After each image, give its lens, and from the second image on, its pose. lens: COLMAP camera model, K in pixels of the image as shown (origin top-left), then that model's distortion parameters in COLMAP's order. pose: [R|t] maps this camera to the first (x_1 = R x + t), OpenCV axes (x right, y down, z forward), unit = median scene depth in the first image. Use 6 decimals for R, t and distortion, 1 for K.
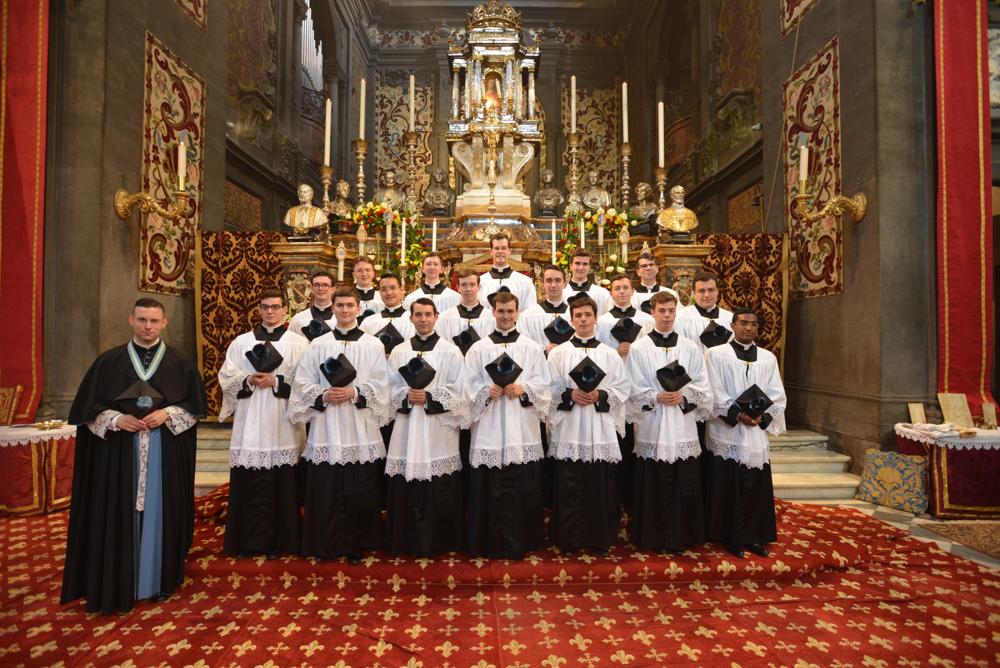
lens RADIAL K [[482.1, 0, 500.0], [0, 482.1, 334.0], [0, 0, 1]] dist [-0.059531, 0.024633]
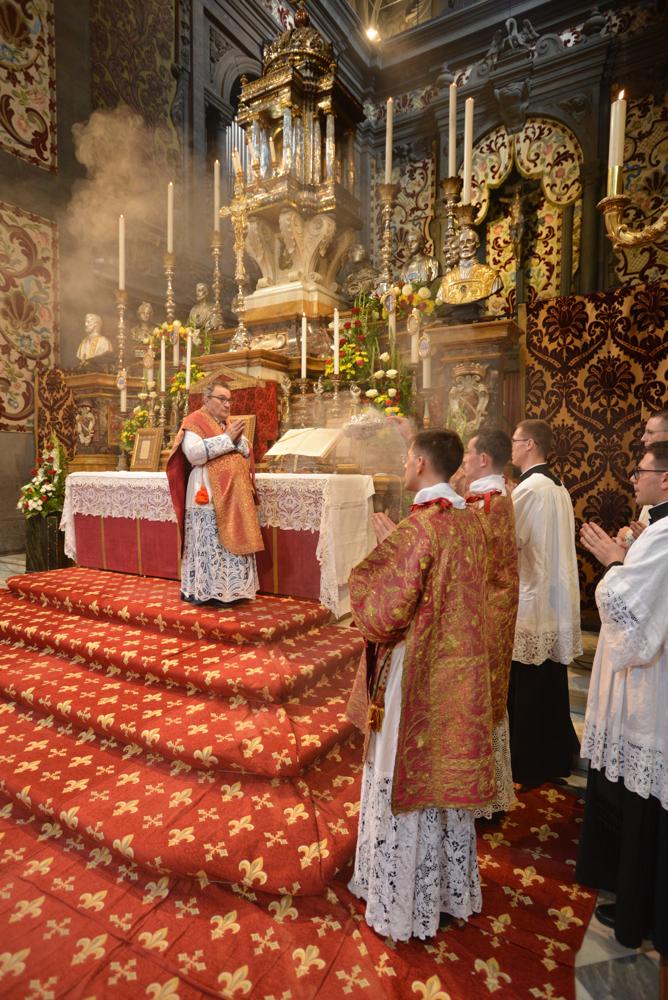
lens RADIAL K [[552.2, 0, 334.0], [0, 552.2, 500.0], [0, 0, 1]] dist [-0.041759, 0.025486]
pose [[0.862040, 0.028108, -0.506060, 0.538620], [0.004061, 0.998046, 0.062352, -0.002728], [0.506823, -0.055806, 0.860242, 0.248556]]
